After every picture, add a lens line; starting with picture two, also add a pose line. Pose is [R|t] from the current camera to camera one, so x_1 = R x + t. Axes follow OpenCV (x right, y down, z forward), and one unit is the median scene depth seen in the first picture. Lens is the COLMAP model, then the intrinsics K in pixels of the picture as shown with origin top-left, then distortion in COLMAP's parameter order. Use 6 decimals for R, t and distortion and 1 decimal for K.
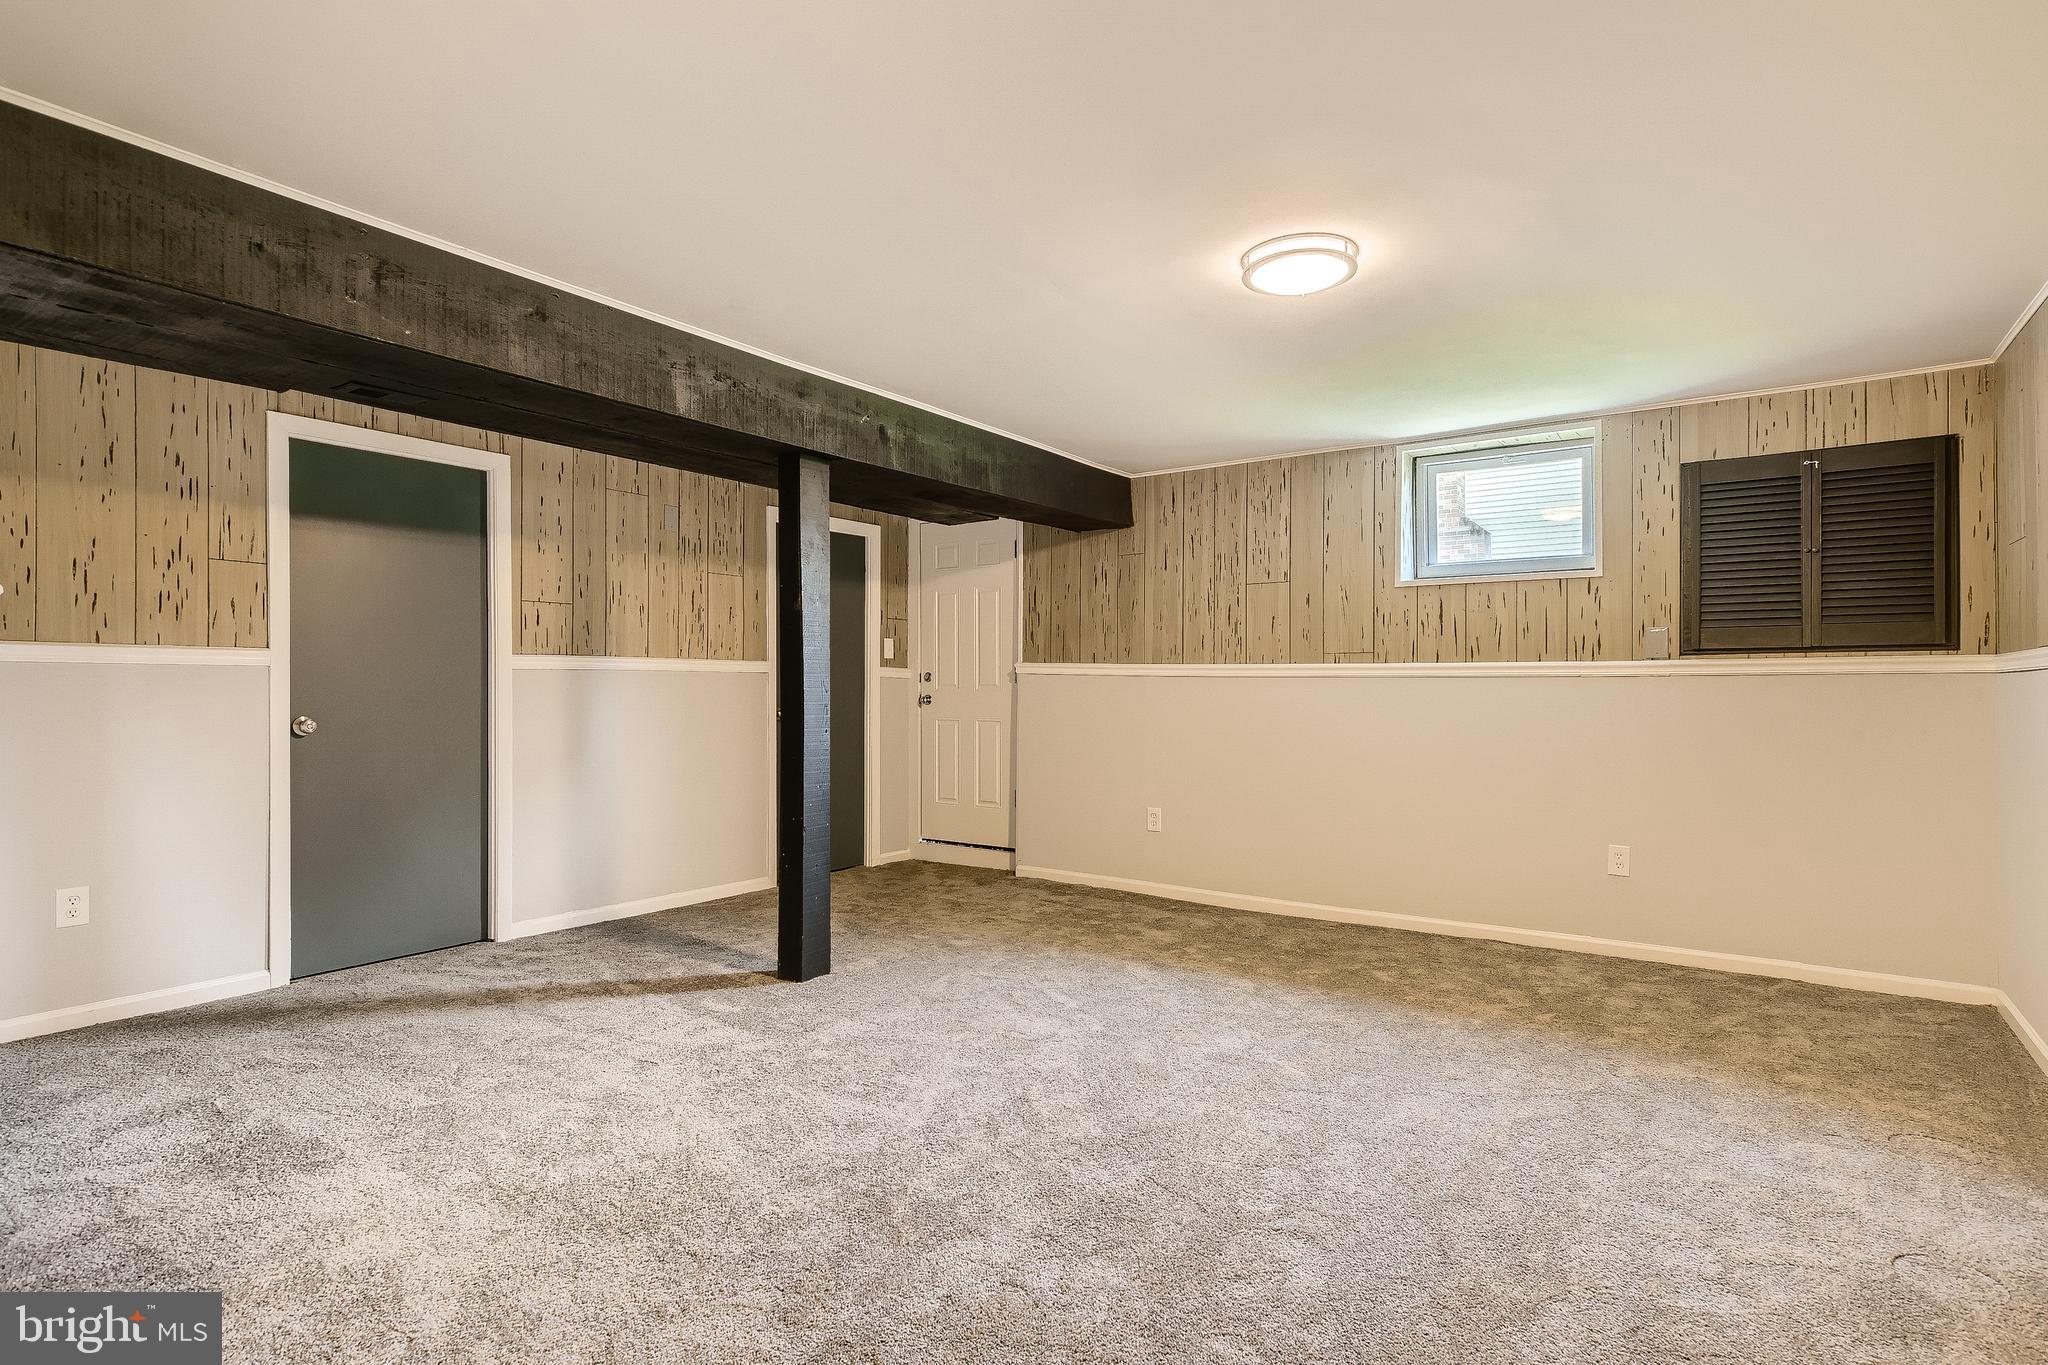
lens RADIAL K [[1040.5, 0, 1033.5], [0, 1040.5, 685.9], [0, 0, 1]] dist [0.002061, 0.001496]
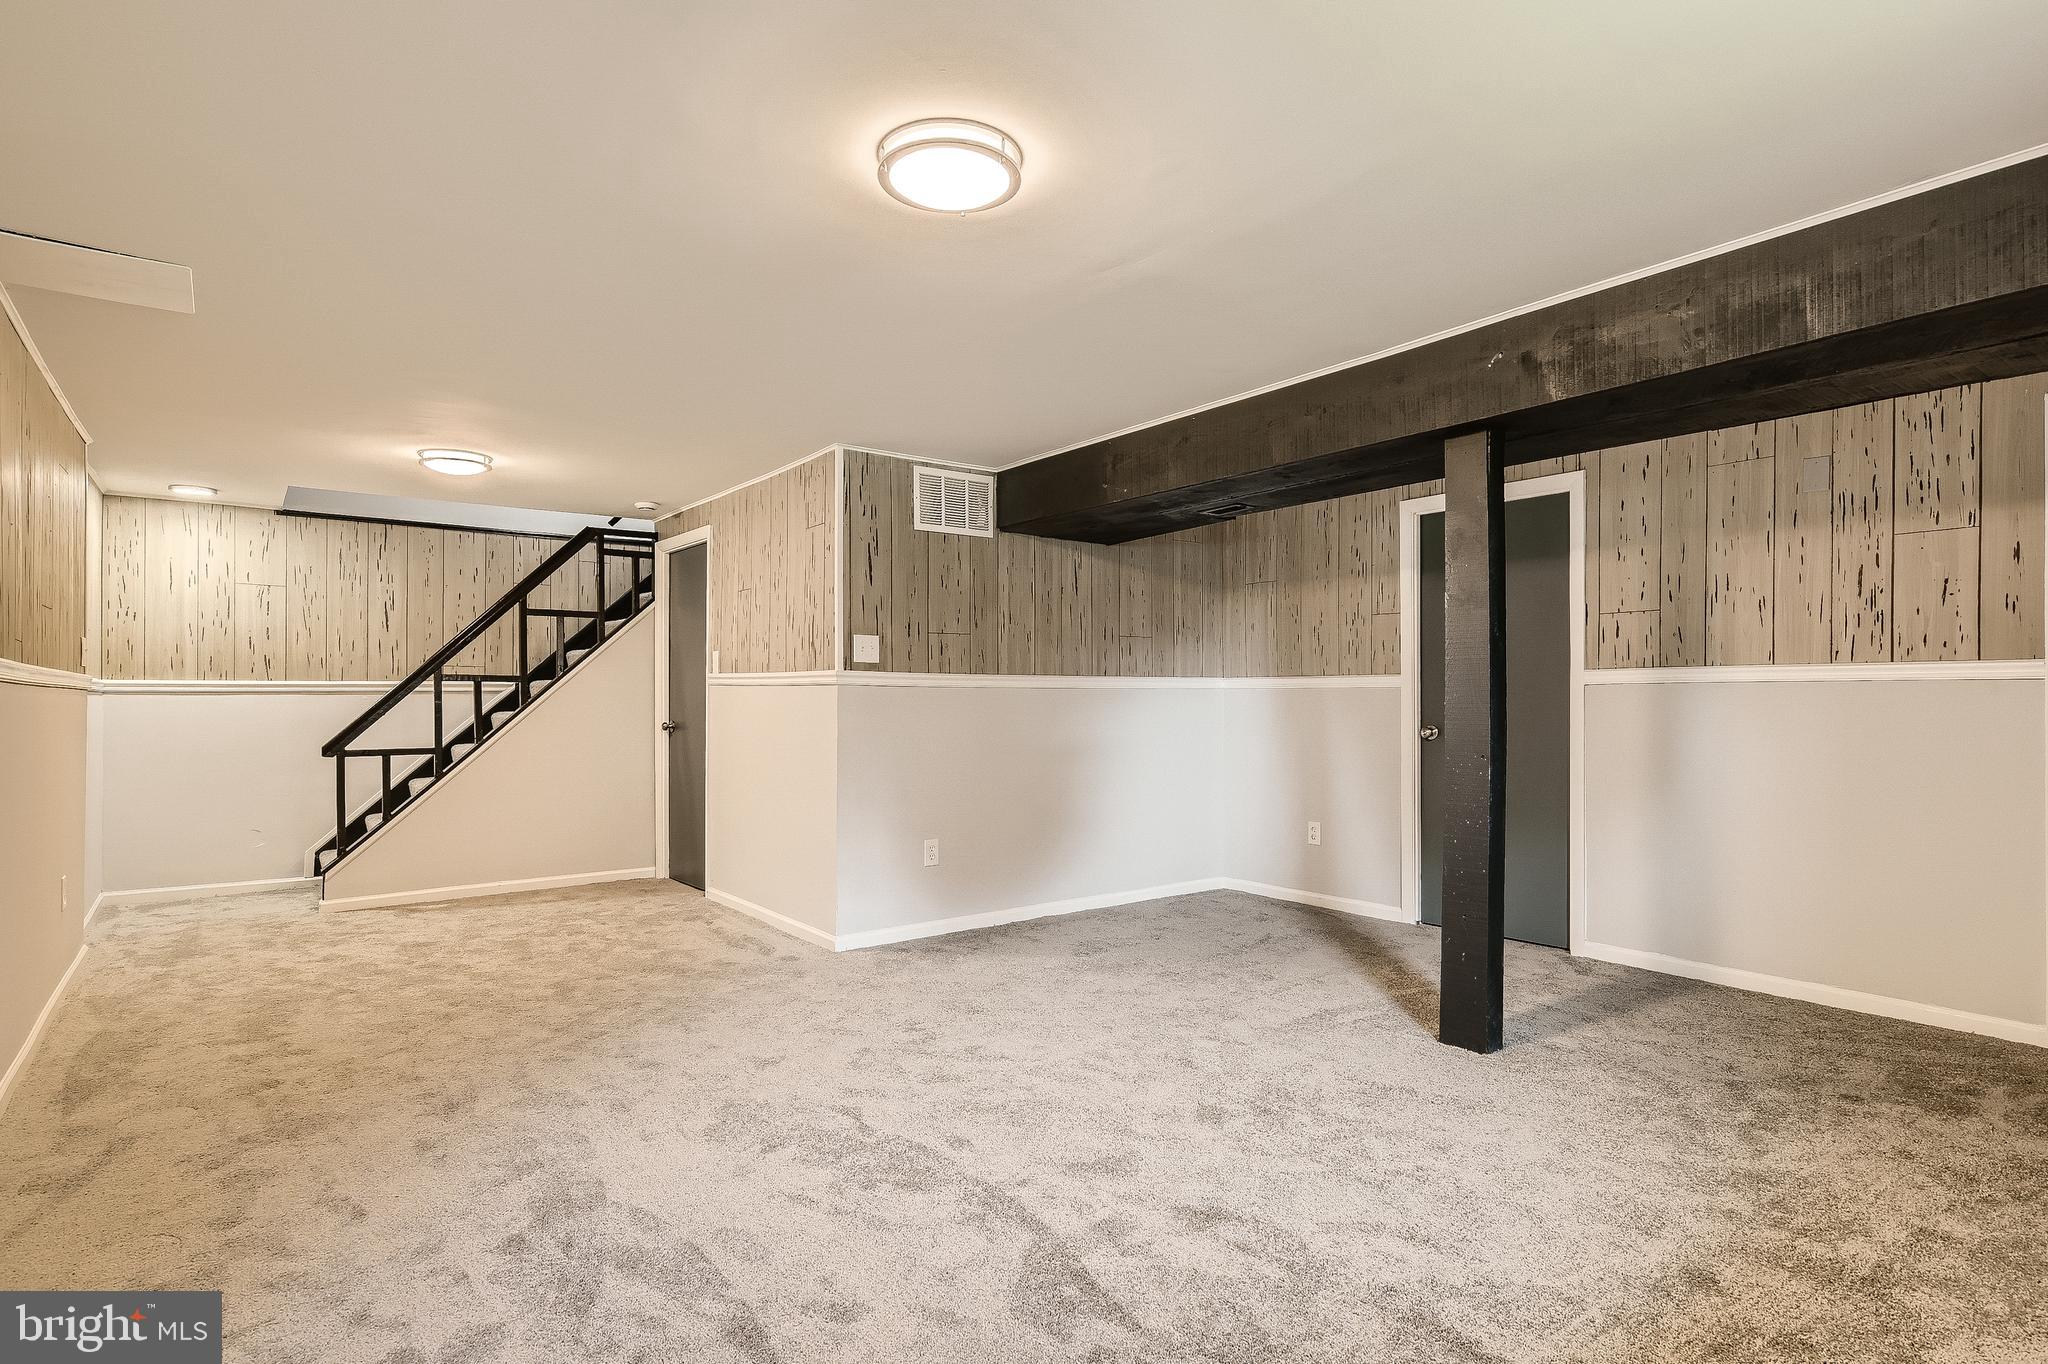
lens RADIAL K [[1040.5, 0, 1033.8], [0, 1040.5, 693.8], [0, 0, 1]] dist [0.002061, 0.001496]
pose [[-0.304834, -0.006844, -0.952381, 0.585041], [0.001475, 0.999970, -0.007659, -0.000416], [0.952404, -0.003740, -0.304814, 0.774327]]
